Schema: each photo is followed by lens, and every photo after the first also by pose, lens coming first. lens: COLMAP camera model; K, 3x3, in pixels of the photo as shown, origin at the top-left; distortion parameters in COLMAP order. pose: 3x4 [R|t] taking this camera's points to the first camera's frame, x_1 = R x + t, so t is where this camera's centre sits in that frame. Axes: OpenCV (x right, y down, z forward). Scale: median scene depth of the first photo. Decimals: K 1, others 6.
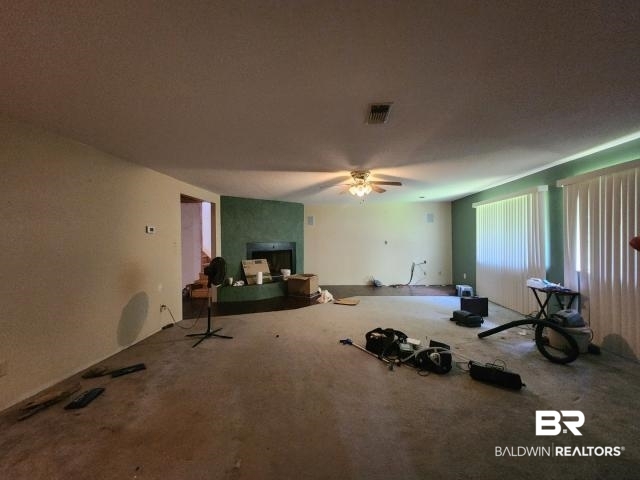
lens RADIAL K [[264.0, 0, 320.7], [0, 264.0, 242.5], [0, 0, 1]] dist [-0.000070, -0.000362]
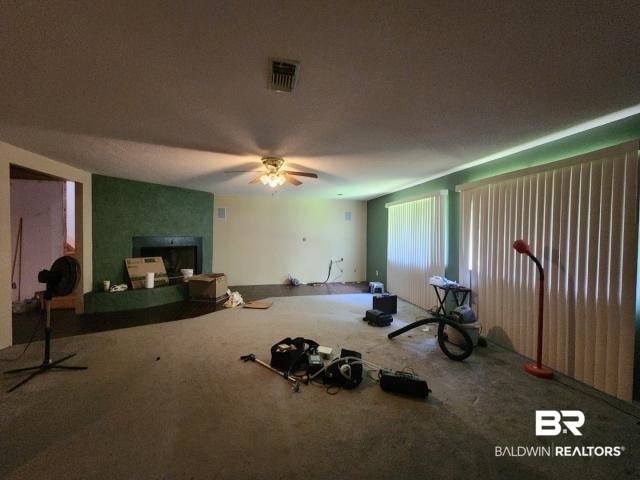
lens RADIAL K [[264.0, 0, 322.7], [0, 264.0, 240.1], [0, 0, 1]] dist [-0.000070, -0.000362]
pose [[0.956895, 0.019024, 0.289811, 0.063622], [-0.020807, 0.999779, 0.003070, -0.004278], [-0.289689, -0.008967, 0.957079, 0.118320]]
